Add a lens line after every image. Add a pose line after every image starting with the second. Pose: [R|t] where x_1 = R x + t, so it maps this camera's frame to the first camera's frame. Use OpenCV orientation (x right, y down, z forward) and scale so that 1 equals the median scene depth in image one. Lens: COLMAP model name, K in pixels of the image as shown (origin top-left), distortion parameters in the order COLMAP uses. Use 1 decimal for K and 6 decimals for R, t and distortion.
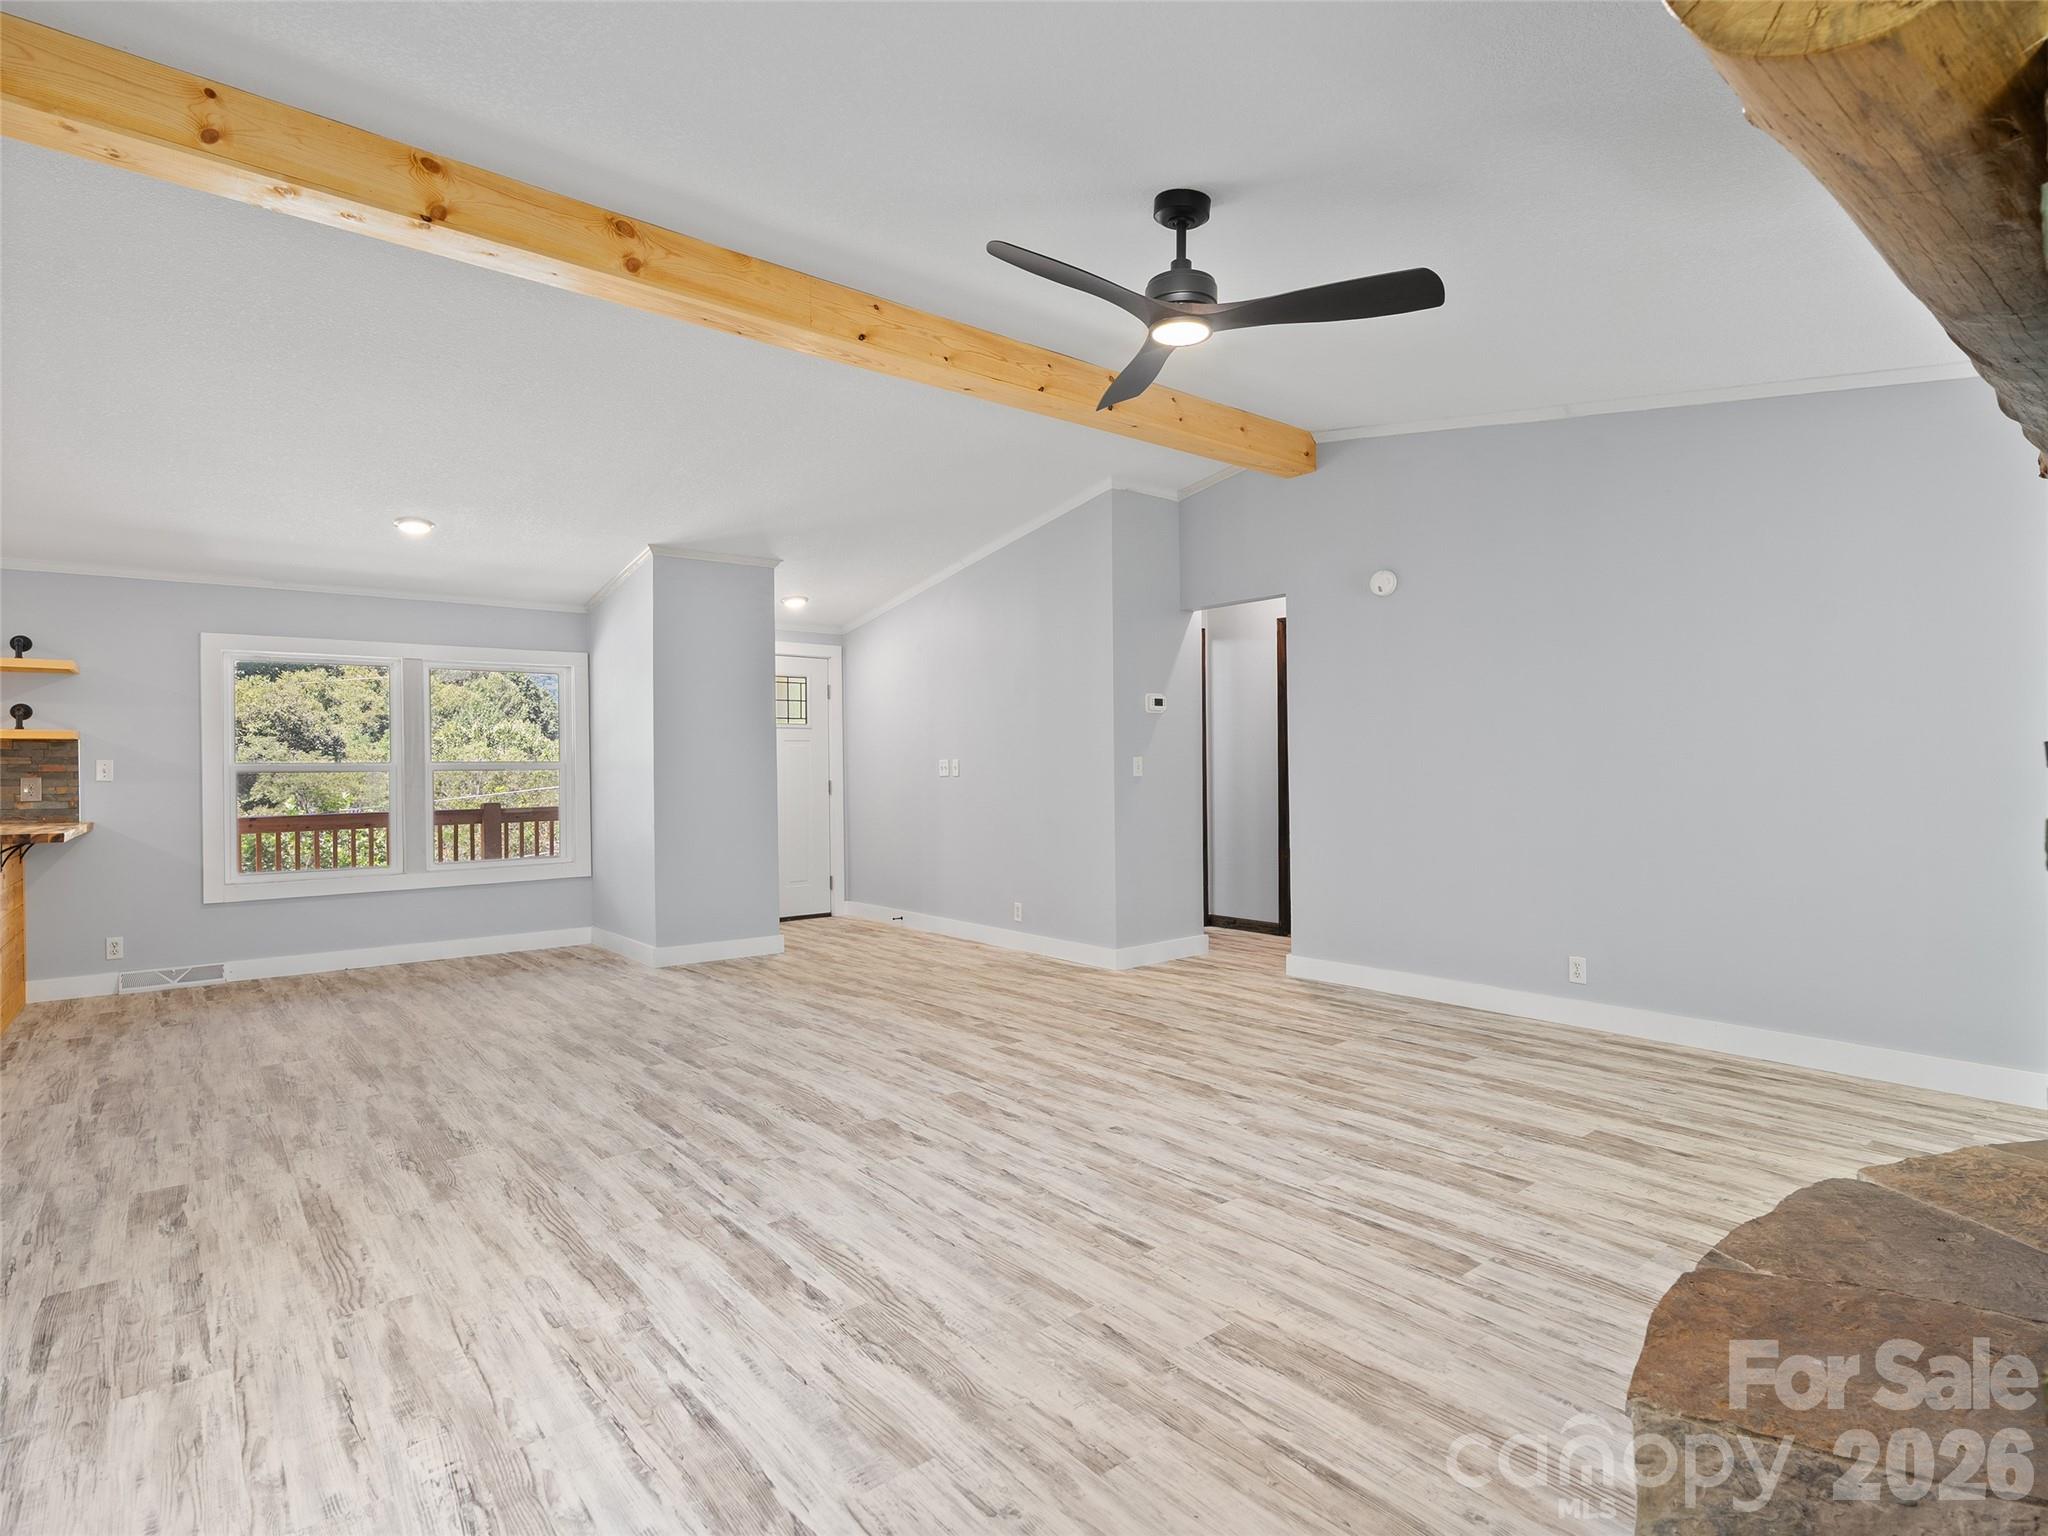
lens RADIAL K [[1046.4, 0, 1014.5], [0, 1046.4, 773.4], [0, 0, 1]] dist [-0.011343, 0.005803]
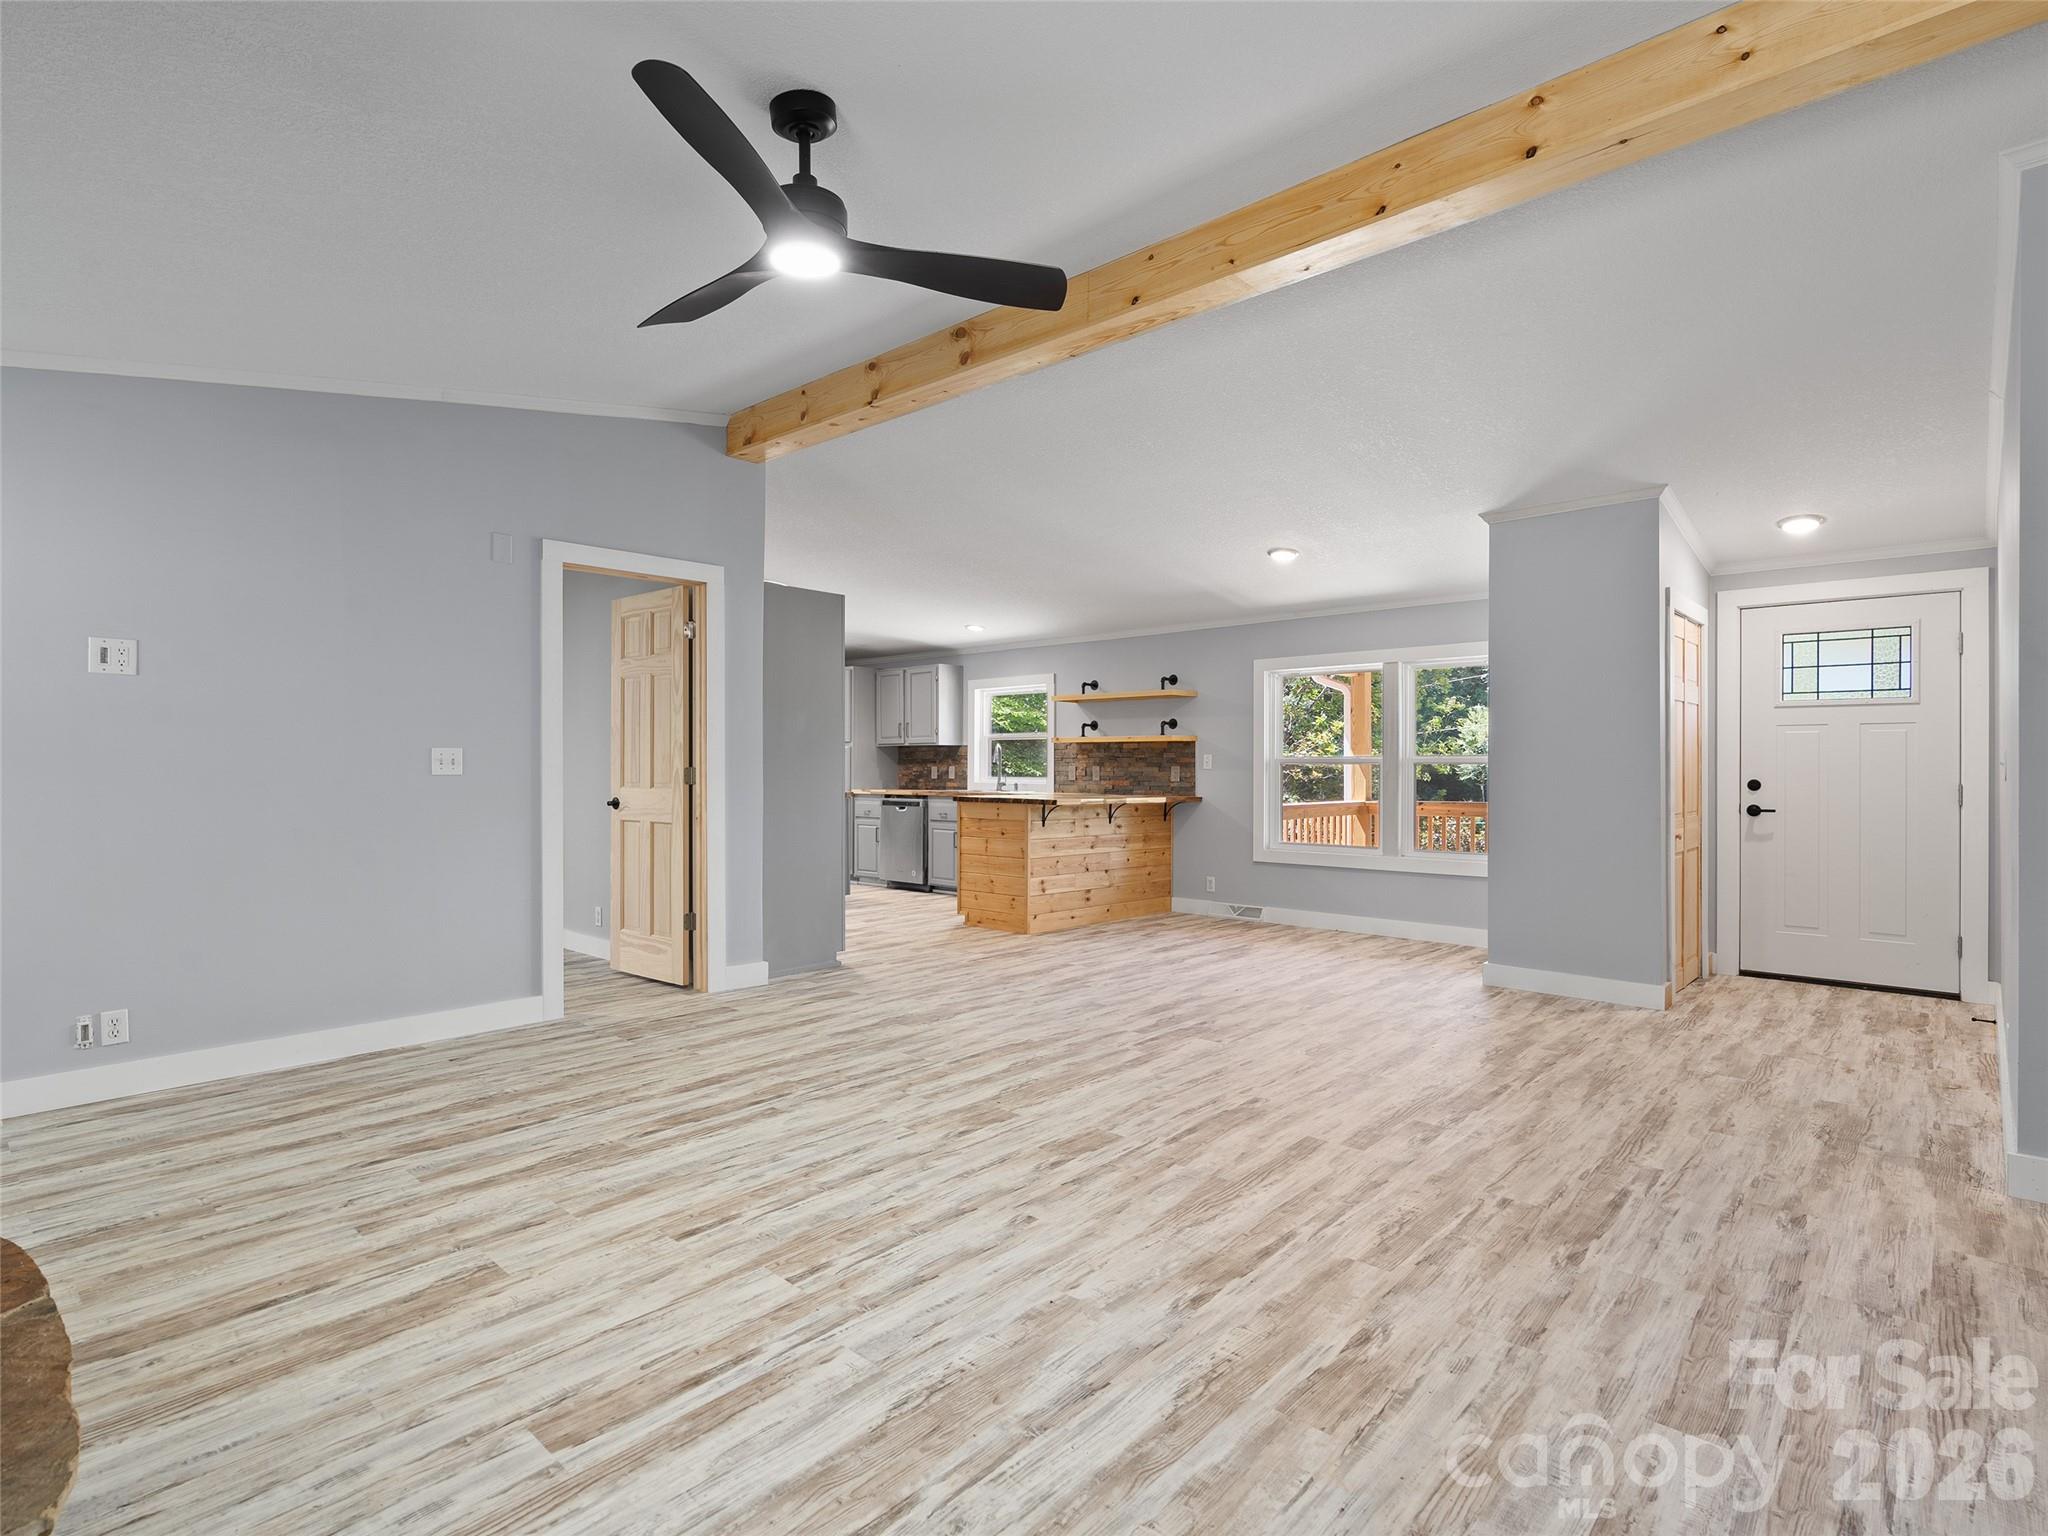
lens RADIAL K [[1032.3, 0, 1026.7], [0, 1032.3, 770.2], [0, 0, 1]] dist [-0.008394, 0.002503]
pose [[0.157348, 0.012165, -0.987468, 0.690231], [-0.008048, 0.999907, 0.011035, -0.007010], [0.987510, 0.006210, 0.157431, 0.698603]]
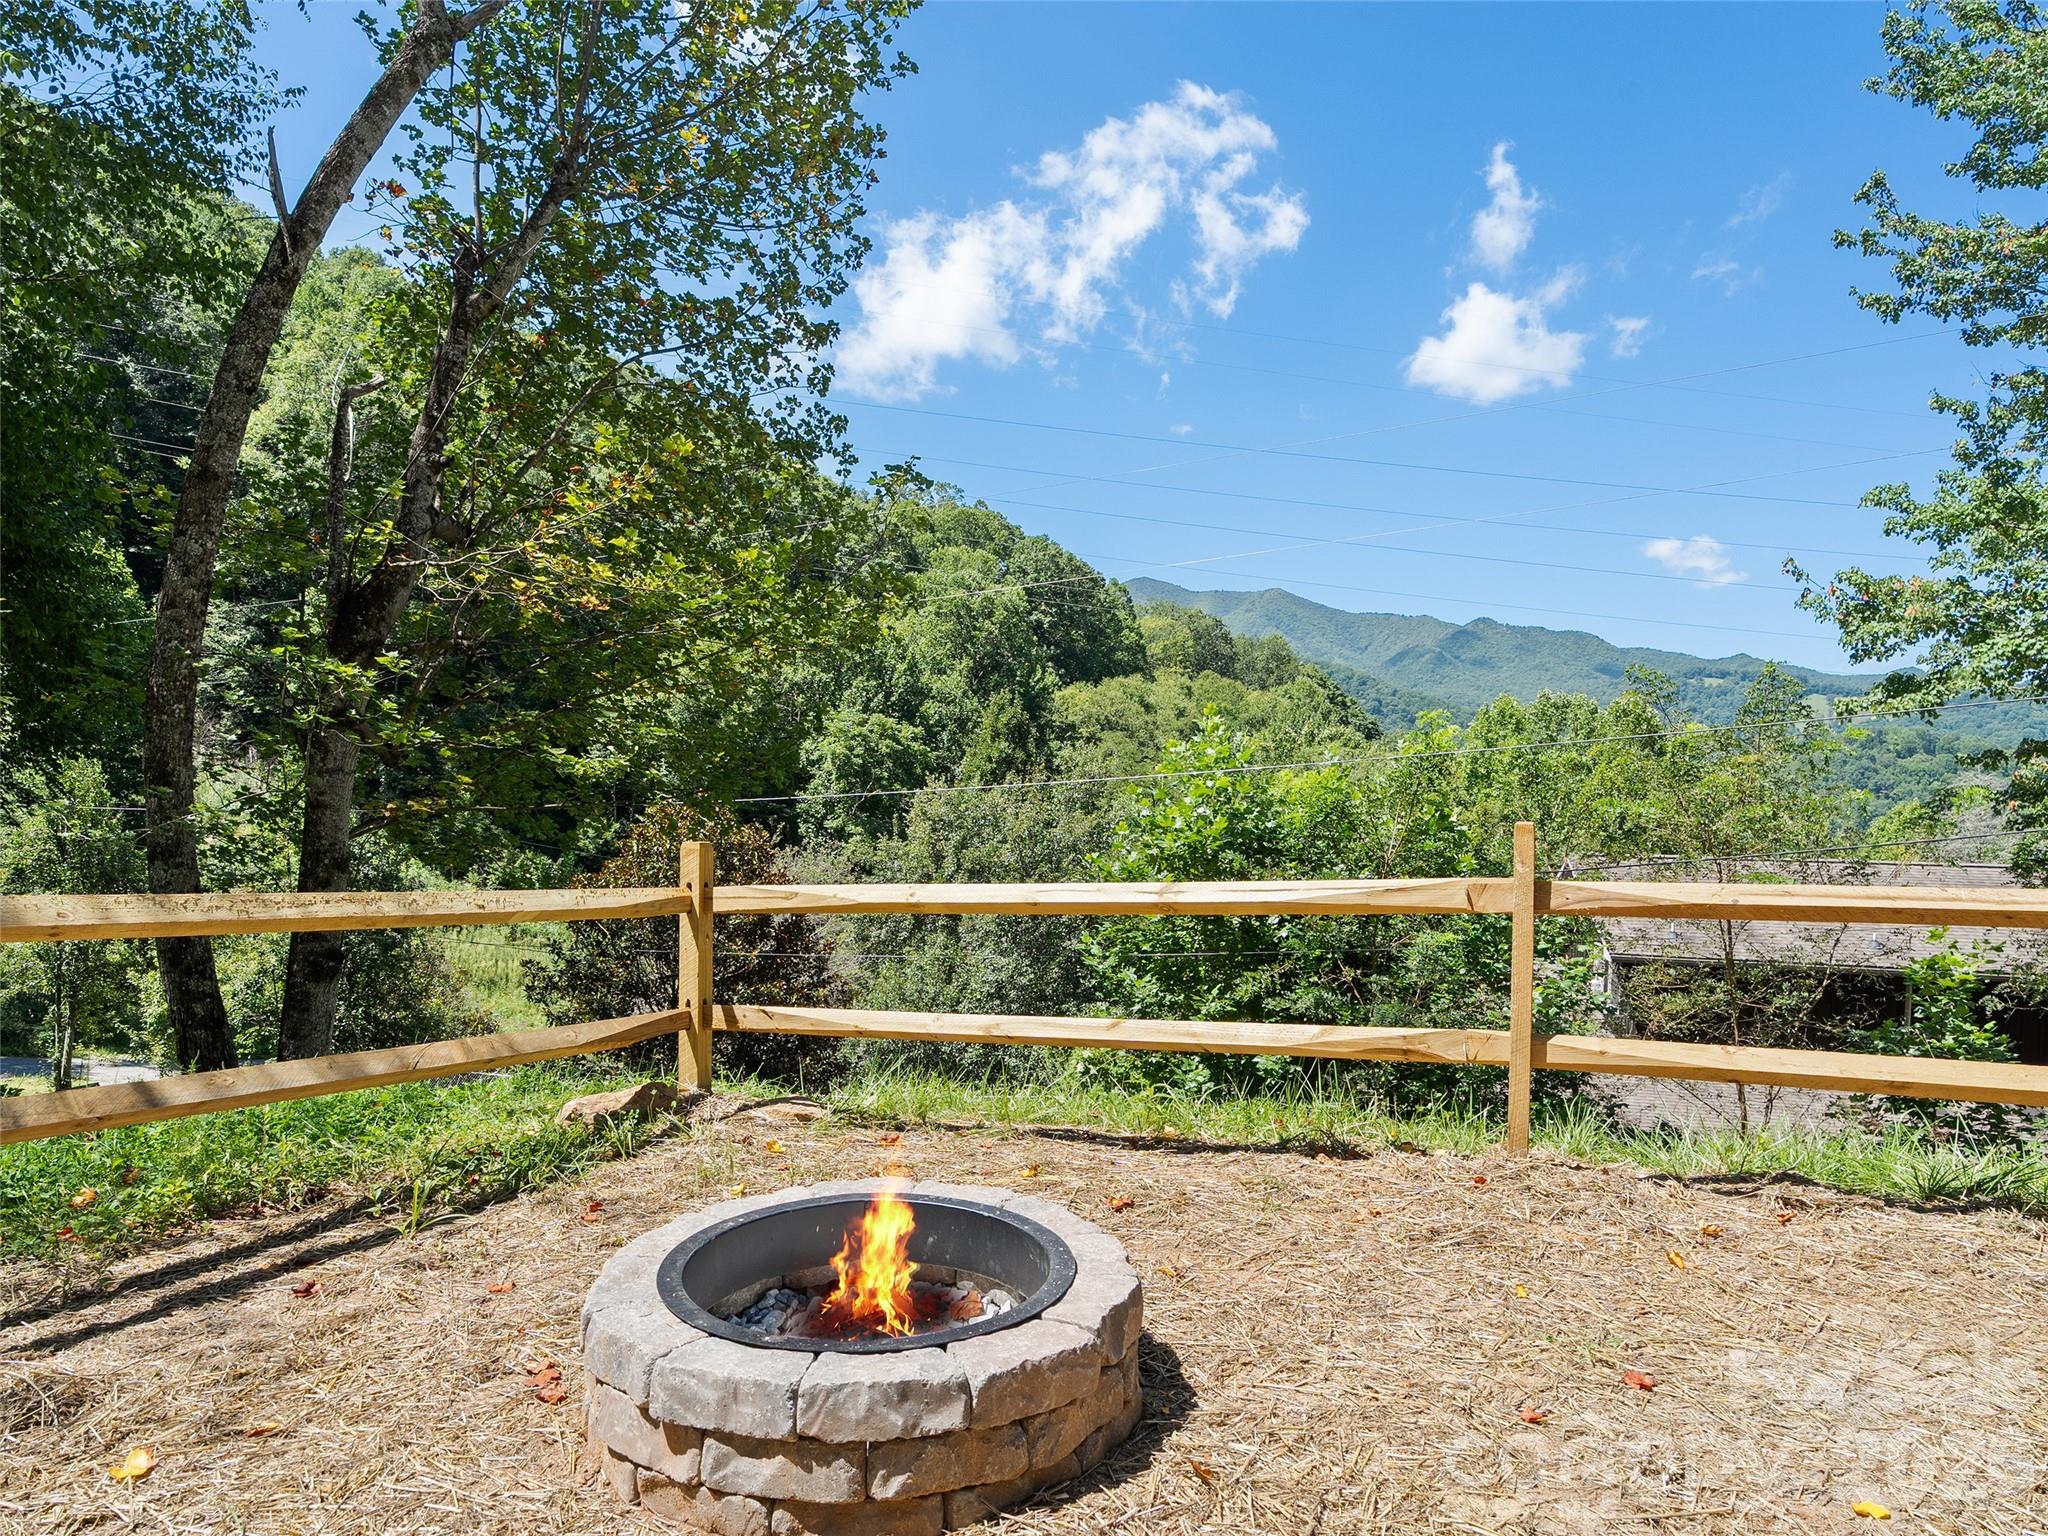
lens RADIAL K [[1250.1, 0, 1022.8], [0, 1250.1, 865.8], [0, 0, 1]] dist [-0.004998, -0.001183]
pose [[0.795524, 0.061757, -0.602767, -2.326301], [-0.033943, 0.997772, 0.057430, 0.376238], [0.604971, -0.025228, 0.795848, 1.660985]]
